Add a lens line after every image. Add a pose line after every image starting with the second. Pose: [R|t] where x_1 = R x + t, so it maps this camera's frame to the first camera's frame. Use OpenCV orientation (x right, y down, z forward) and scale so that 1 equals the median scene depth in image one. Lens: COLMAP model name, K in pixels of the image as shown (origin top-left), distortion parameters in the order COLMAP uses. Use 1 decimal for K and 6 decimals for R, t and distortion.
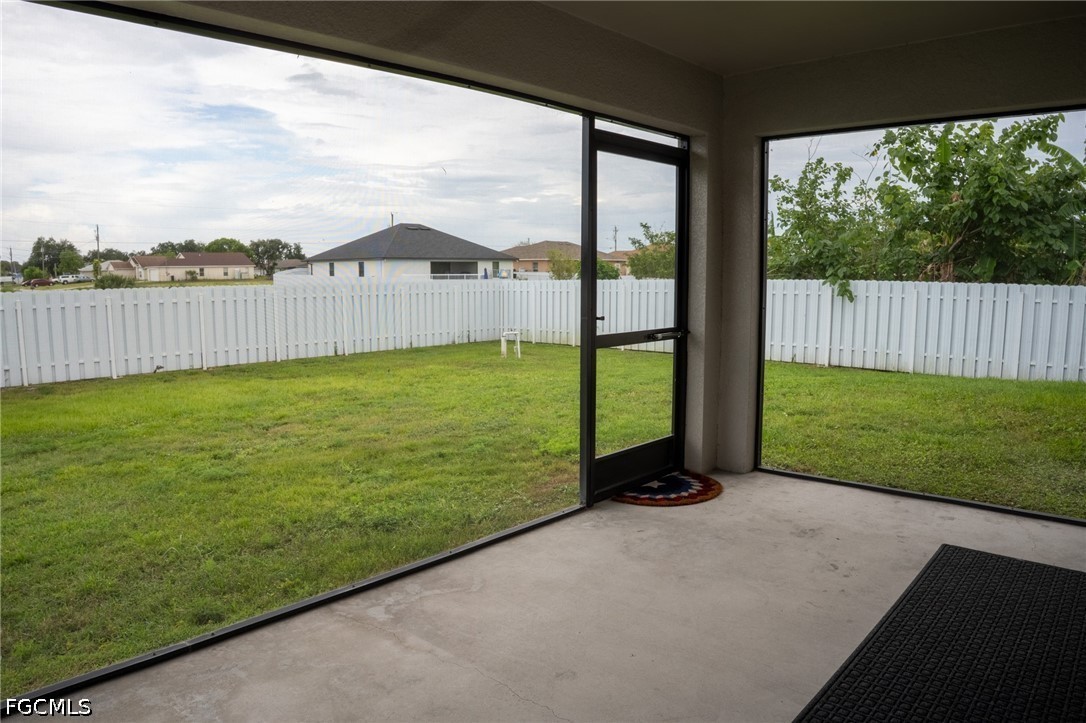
lens RADIAL K [[704.2, 0, 541.9], [0, 704.2, 360.2], [0, 0, 1]] dist [-0.096587, -0.000194]
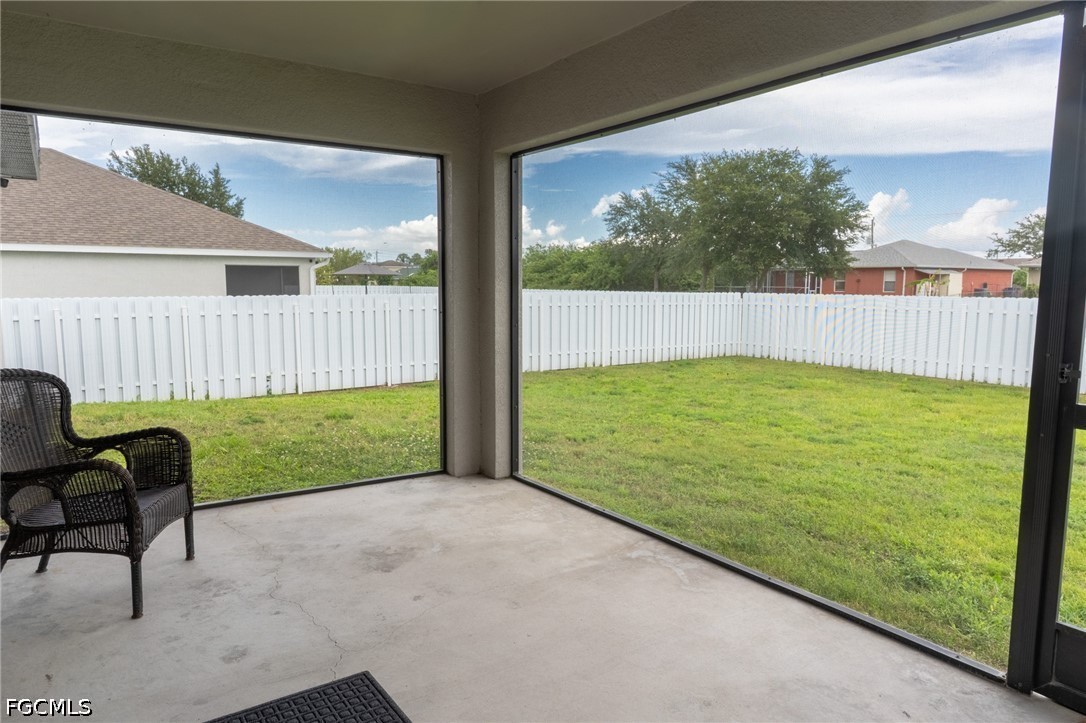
lens RADIAL K [[692.9, 0, 542.4], [0, 692.9, 359.4], [0, 0, 1]] dist [0.004338, 0.000358]
pose [[-0.178986, 0.110838, -0.977588, 0.996121], [-0.129650, 0.982312, 0.135111, -0.127766], [0.975272, 0.150927, -0.161450, 0.989337]]
